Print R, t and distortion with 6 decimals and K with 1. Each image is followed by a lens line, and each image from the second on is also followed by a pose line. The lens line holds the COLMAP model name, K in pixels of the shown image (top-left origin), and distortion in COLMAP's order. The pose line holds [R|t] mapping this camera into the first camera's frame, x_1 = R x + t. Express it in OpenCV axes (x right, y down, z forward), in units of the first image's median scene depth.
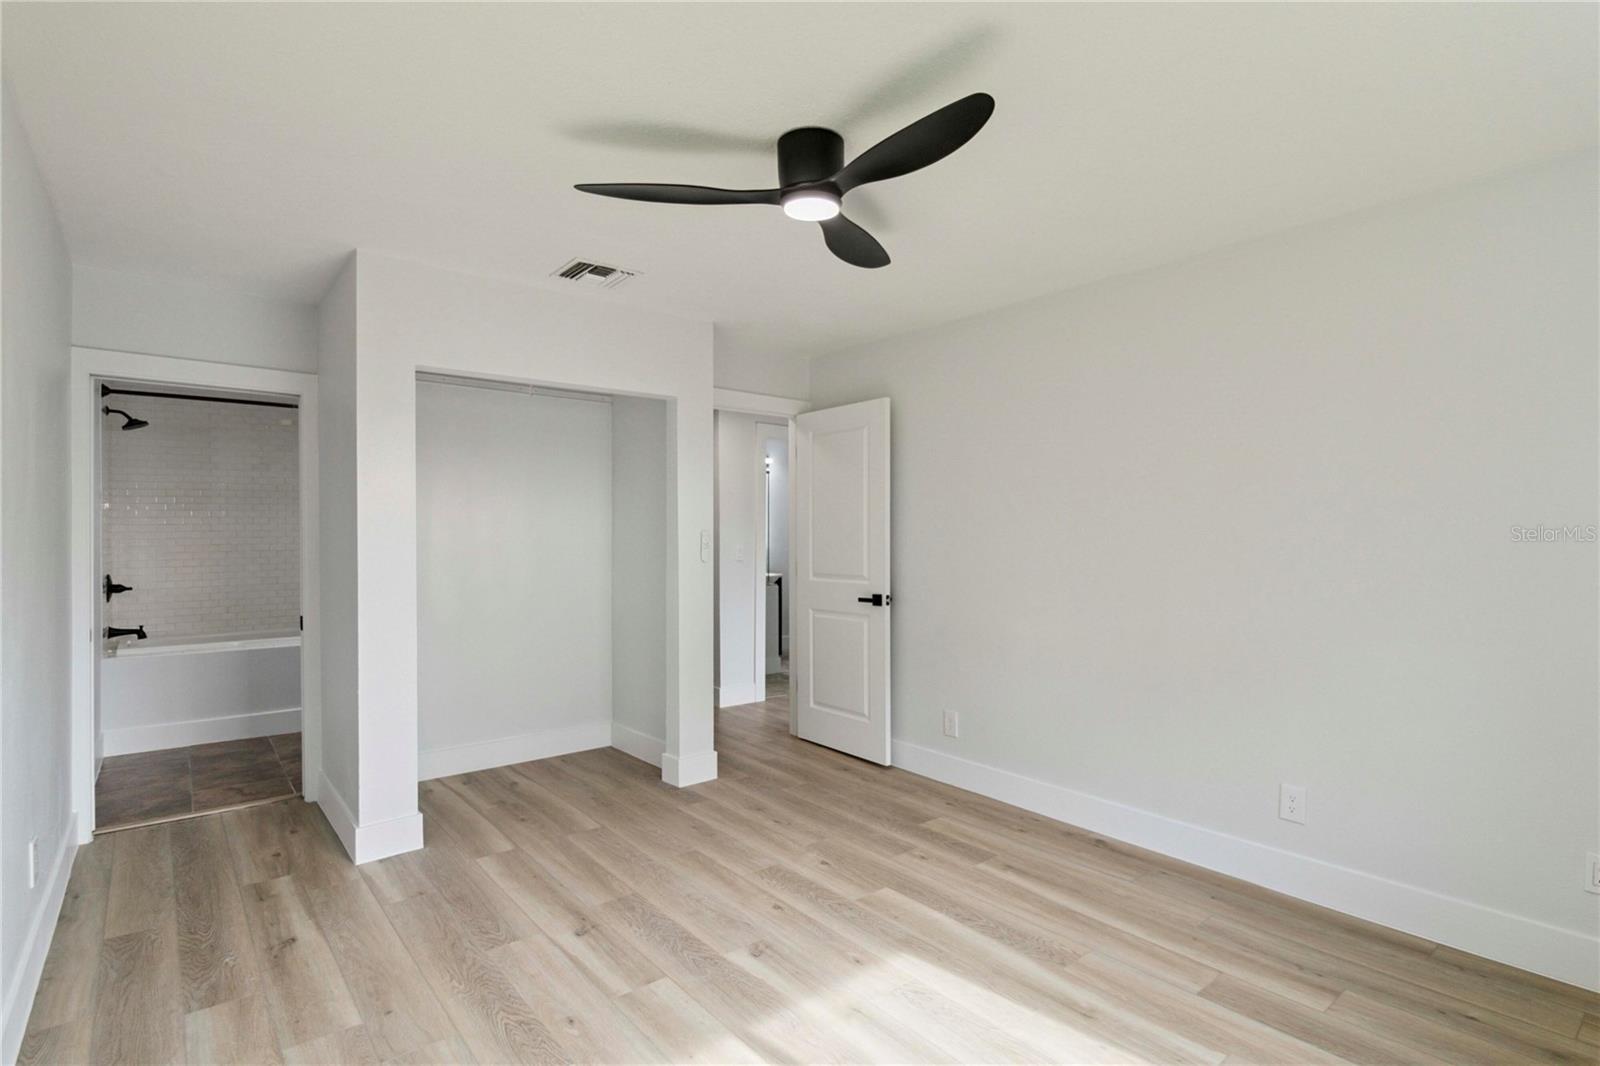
lens RADIAL K [[774.6, 0, 801.7], [0, 774.6, 536.0], [0, 0, 1]] dist [-0.000764, -0.003865]
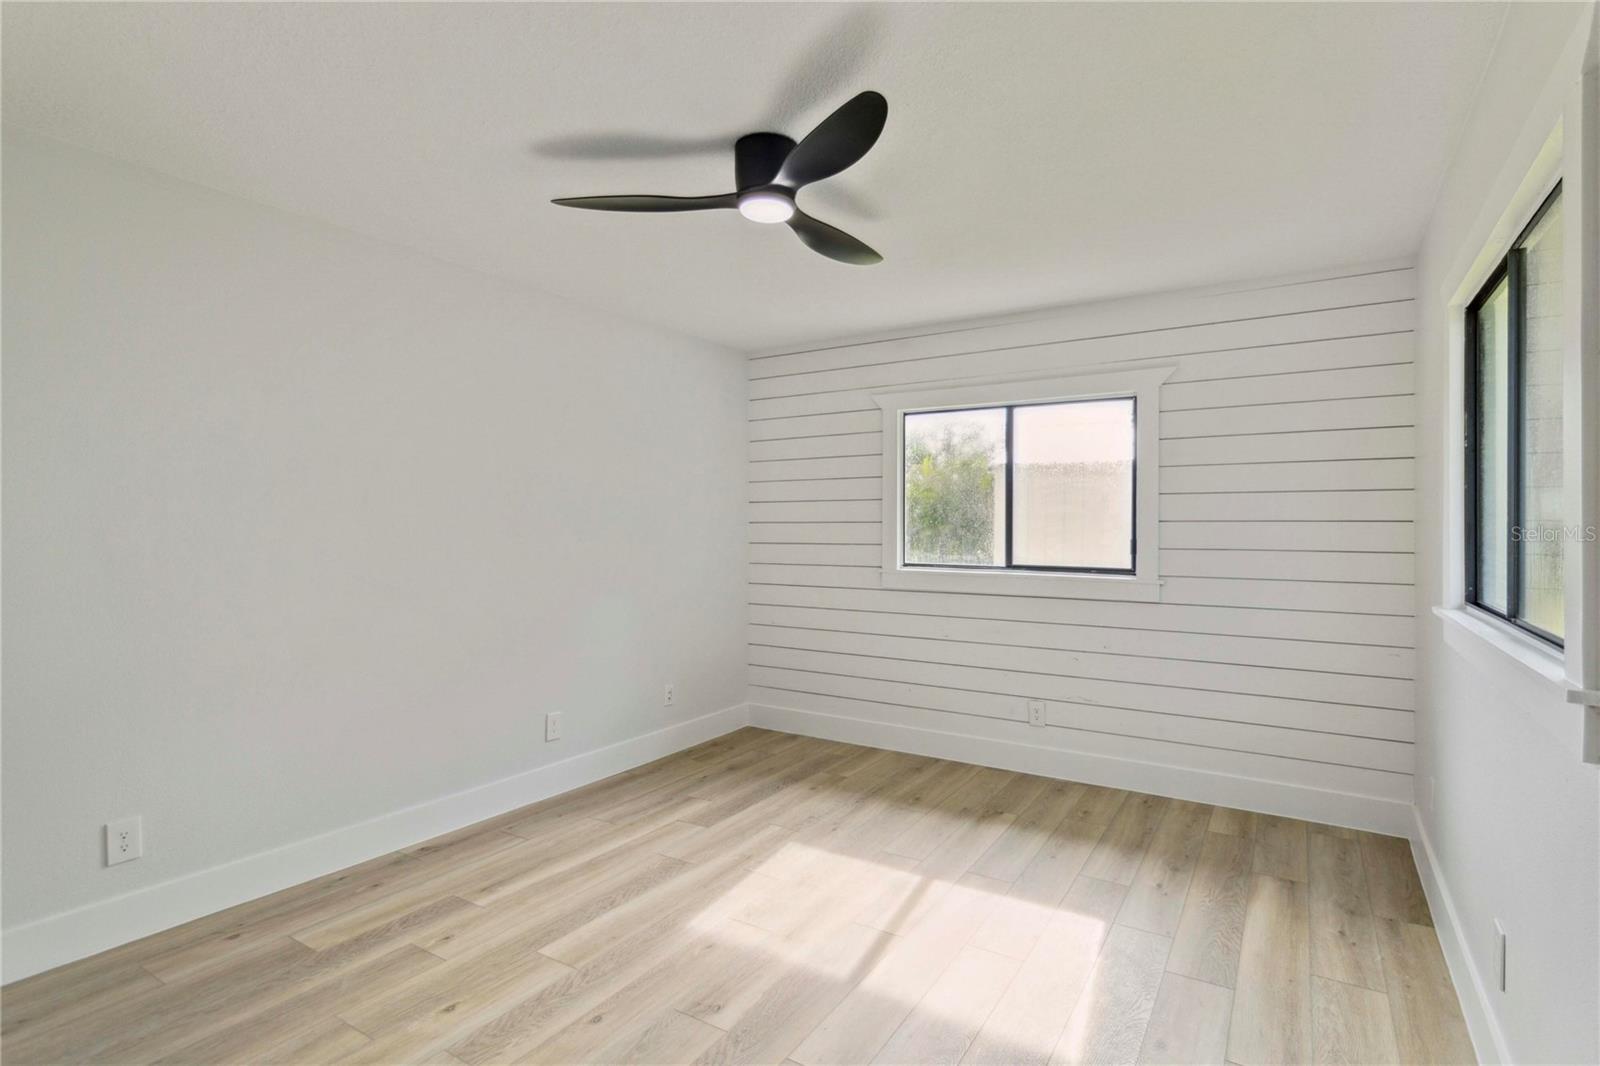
lens RADIAL K [[774.6, 0, 830.3], [0, 774.6, 526.9], [0, 0, 1]] dist [-0.000764, -0.003865]
pose [[-0.328738, -0.002674, 0.944417, -0.816551], [-0.004984, 0.999987, 0.001097, -0.001579], [-0.944408, -0.004347, -0.328747, 1.036084]]
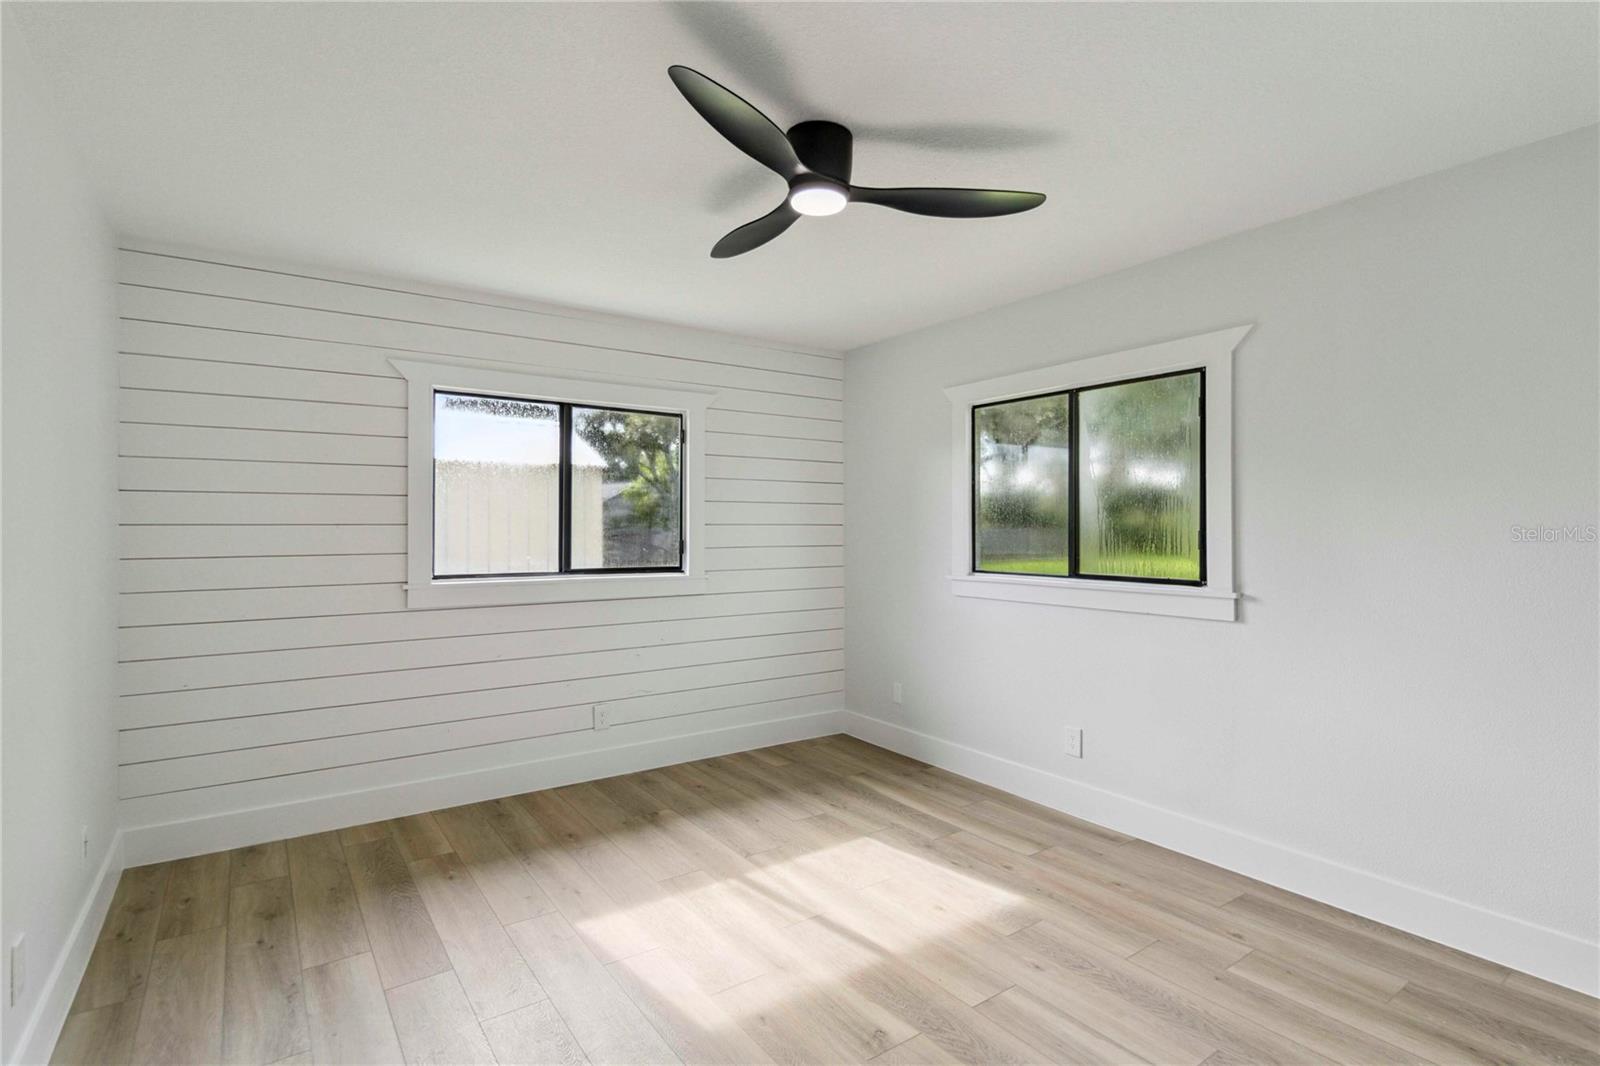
lens RADIAL K [[774.6, 0, 801.1], [0, 774.6, 524.1], [0, 0, 1]] dist [-0.000764, -0.003865]
pose [[-0.996675, 0.000948, 0.081469, -0.037451], [0.000398, 0.999977, -0.006766, -0.002662], [-0.081474, -0.006711, -0.996653, 1.629209]]
